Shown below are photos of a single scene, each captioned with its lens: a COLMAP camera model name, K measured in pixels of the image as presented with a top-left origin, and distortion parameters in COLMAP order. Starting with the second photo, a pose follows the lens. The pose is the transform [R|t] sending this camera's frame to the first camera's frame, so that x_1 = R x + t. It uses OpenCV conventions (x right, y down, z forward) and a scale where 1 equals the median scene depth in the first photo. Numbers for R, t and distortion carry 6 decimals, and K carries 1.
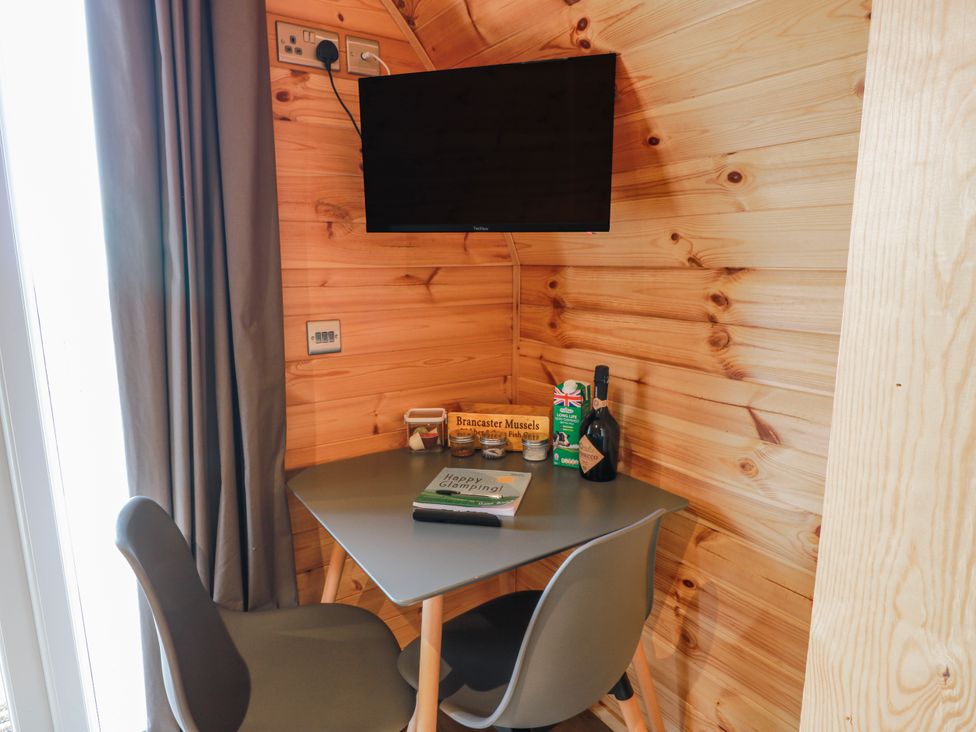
lens RADIAL K [[595.7, 0, 485.1], [0, 595.7, 365.7], [0, 0, 1]] dist [0.003069, -0.011670]
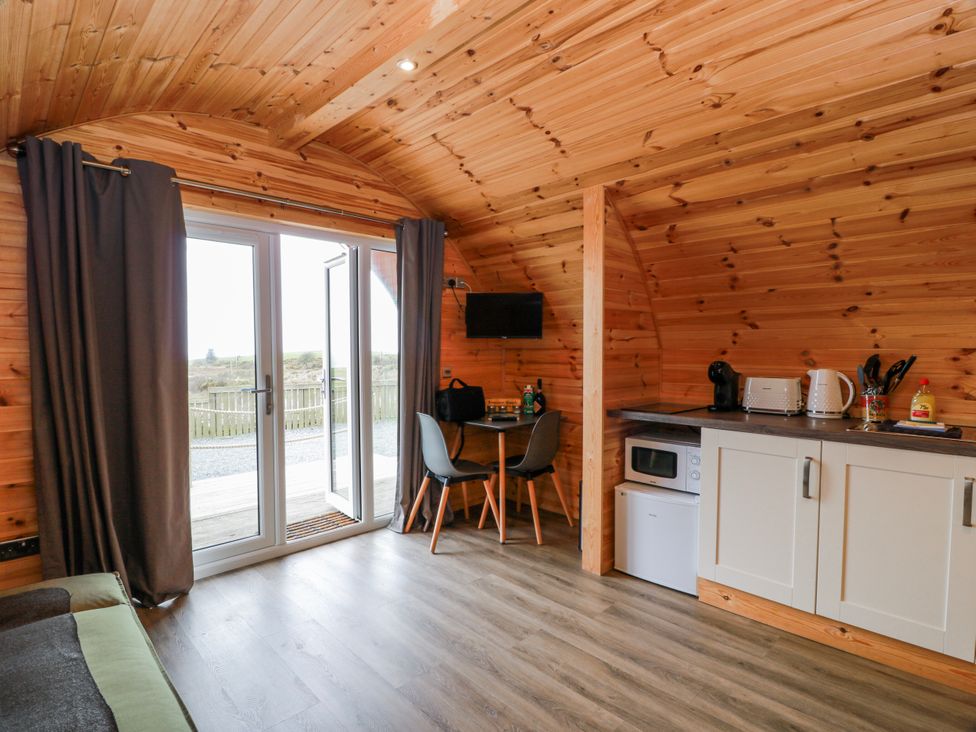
lens RADIAL K [[503.9, 0, 490.0], [0, 503.9, 365.4], [0, 0, 1]] dist [-0.002203, -0.000174]
pose [[0.983141, -0.004676, 0.182790, -0.569557], [0.031048, 0.989425, -0.141684, 0.308356], [-0.180194, 0.144971, 0.972889, -1.625410]]
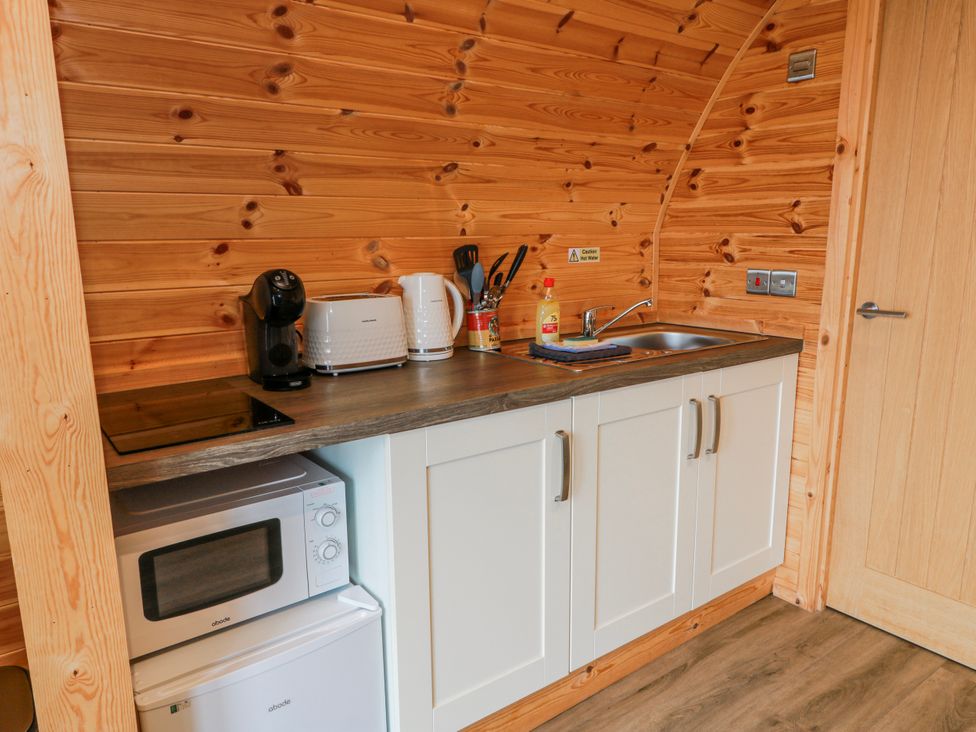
lens RADIAL K [[699.3, 0, 488.1], [0, 699.3, 364.5], [0, 0, 1]] dist [0.027865, -0.001416]
pose [[-0.050155, -0.189261, 0.980645, -0.500795], [0.185163, 0.963097, 0.195344, 0.026543], [-0.981427, 0.191377, -0.013260, -0.153313]]
